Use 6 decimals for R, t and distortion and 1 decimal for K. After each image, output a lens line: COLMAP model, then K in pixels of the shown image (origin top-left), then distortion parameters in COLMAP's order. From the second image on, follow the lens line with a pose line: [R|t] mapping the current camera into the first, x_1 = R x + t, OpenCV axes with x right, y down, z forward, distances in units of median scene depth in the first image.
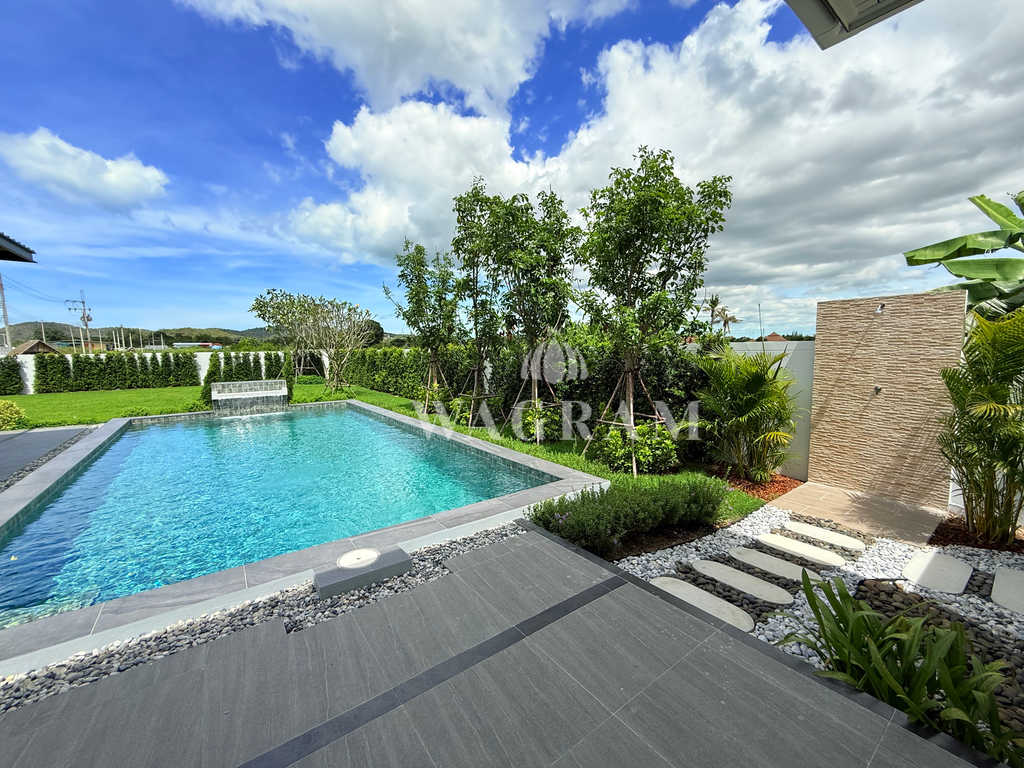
lens RADIAL K [[408.4, 0, 508.3], [0, 408.4, 383.9], [0, 0, 1]] dist [-0.002333, 0.000578]
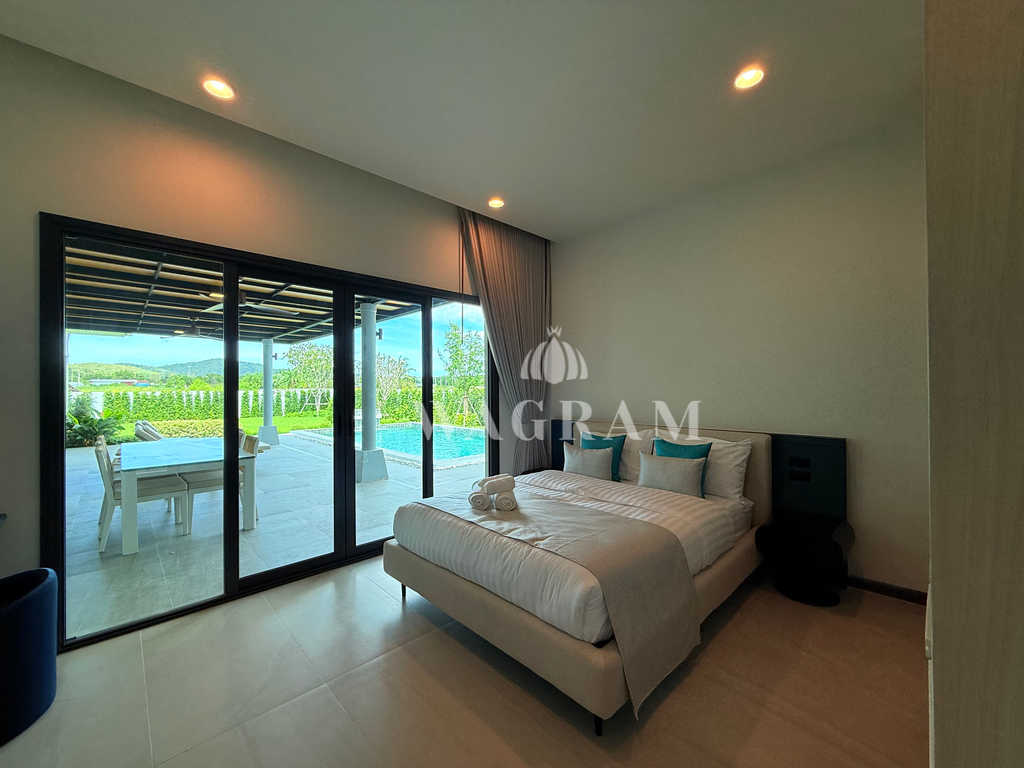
lens RADIAL K [[408.4, 0, 516.2], [0, 408.4, 383.1], [0, 0, 1]] dist [-0.002333, 0.000578]
pose [[0.989536, 0.006264, 0.144148, -0.232147], [0.008104, 0.995067, -0.098869, 0.058581], [-0.144056, 0.099003, 0.984605, -0.685480]]
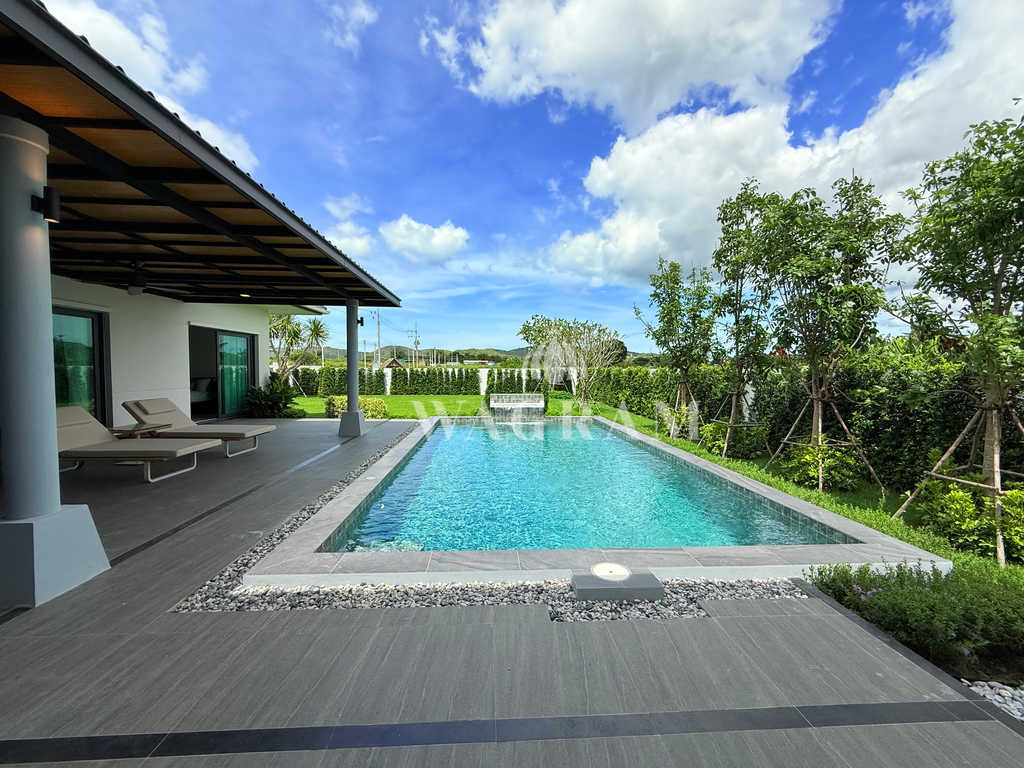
lens RADIAL K [[408.4, 0, 508.5], [0, 408.4, 386.7], [0, 0, 1]] dist [-0.002333, 0.000578]
pose [[0.838984, 0.040780, -0.542626, -0.009983], [-0.061738, 0.997883, -0.020464, -0.001705], [0.540643, 0.050670, 0.839725, -0.010657]]
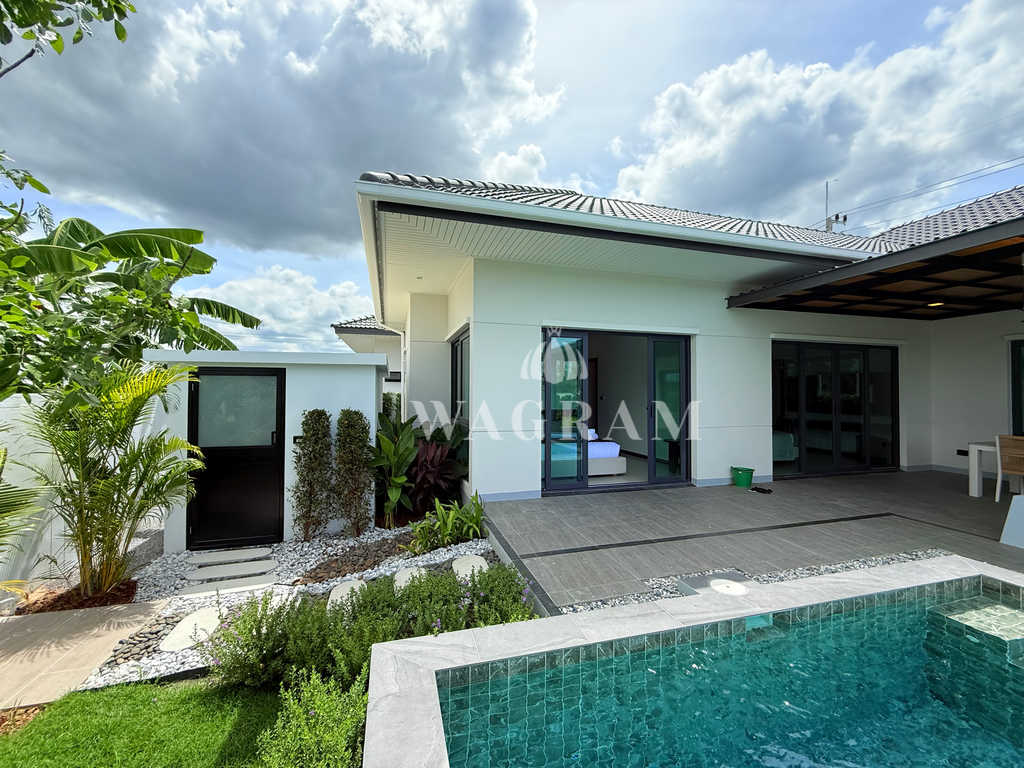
lens RADIAL K [[408.4, 0, 505.0], [0, 408.4, 400.8], [0, 0, 1]] dist [-0.002333, 0.000578]
pose [[-0.934397, 0.004253, 0.356209, -0.049054], [0.039635, 0.994961, 0.092092, -0.055750], [-0.354022, 0.100168, -0.929857, 0.563151]]
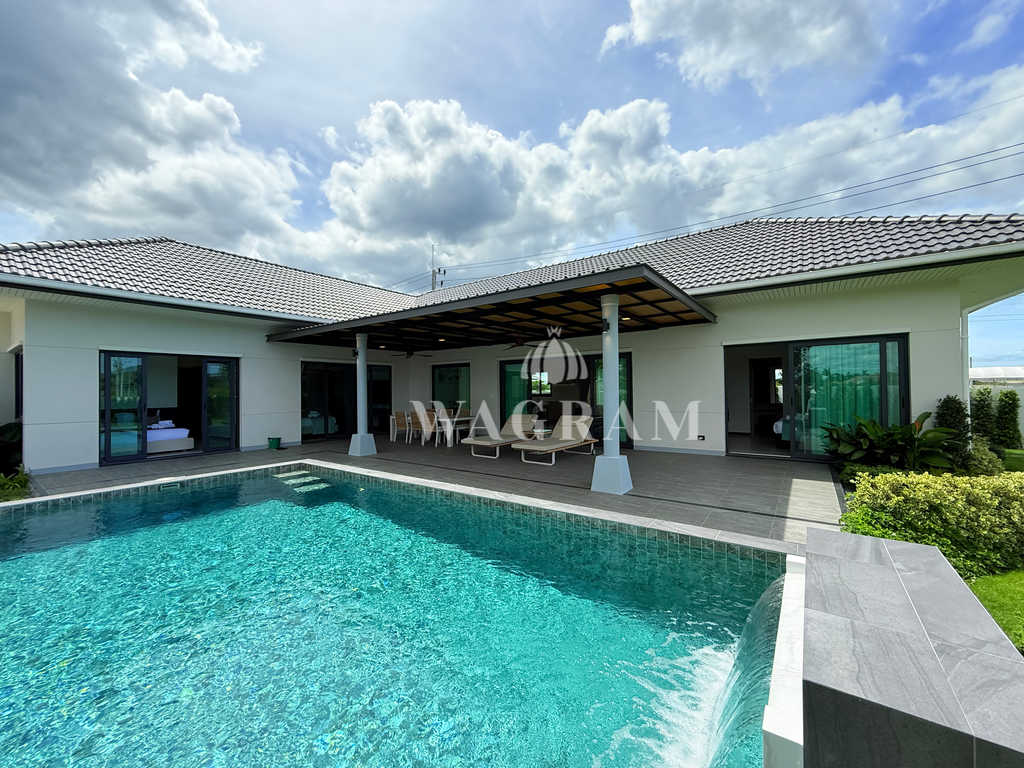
lens RADIAL K [[408.4, 0, 507.5], [0, 408.4, 390.7], [0, 0, 1]] dist [-0.002333, 0.000578]
pose [[-0.953613, 0.025175, -0.299980, -0.435394], [-0.000056, 0.996482, 0.083803, -0.090852], [0.301035, 0.079932, -0.950257, 1.048074]]
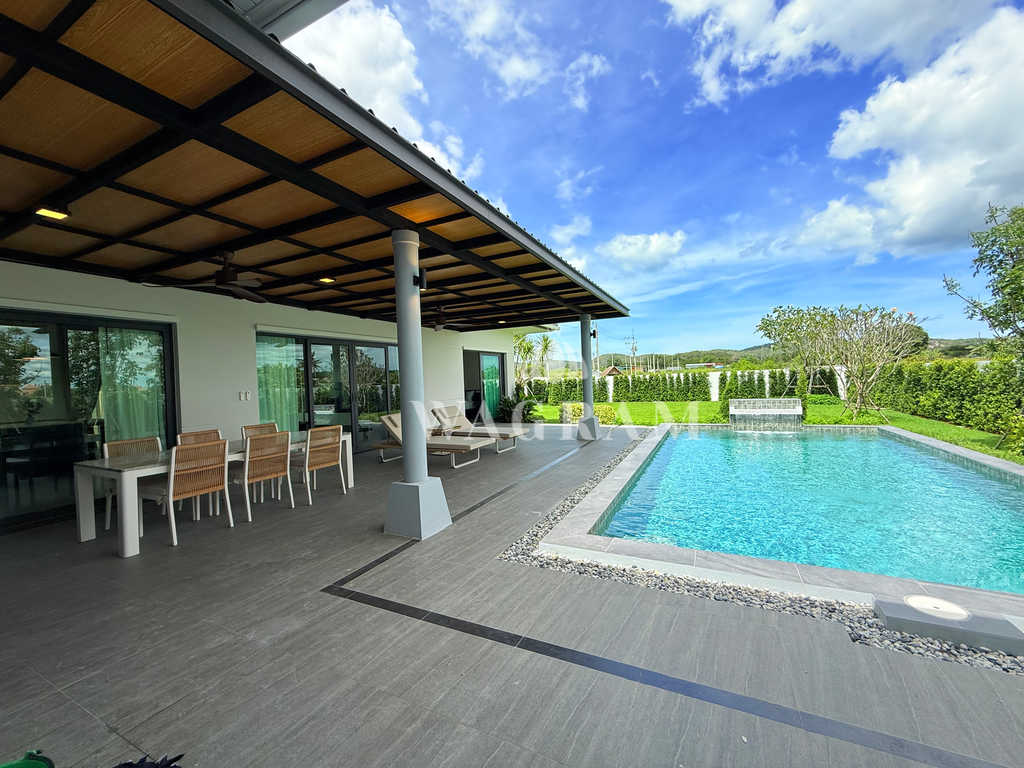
lens RADIAL K [[408.4, 0, 508.6], [0, 408.4, 384.2], [0, 0, 1]] dist [-0.002333, 0.000578]
pose [[0.458953, 0.003144, -0.888455, -0.003744], [-0.041159, 0.998995, -0.017727, 0.001531], [0.887507, 0.044703, 0.458621, -0.057972]]
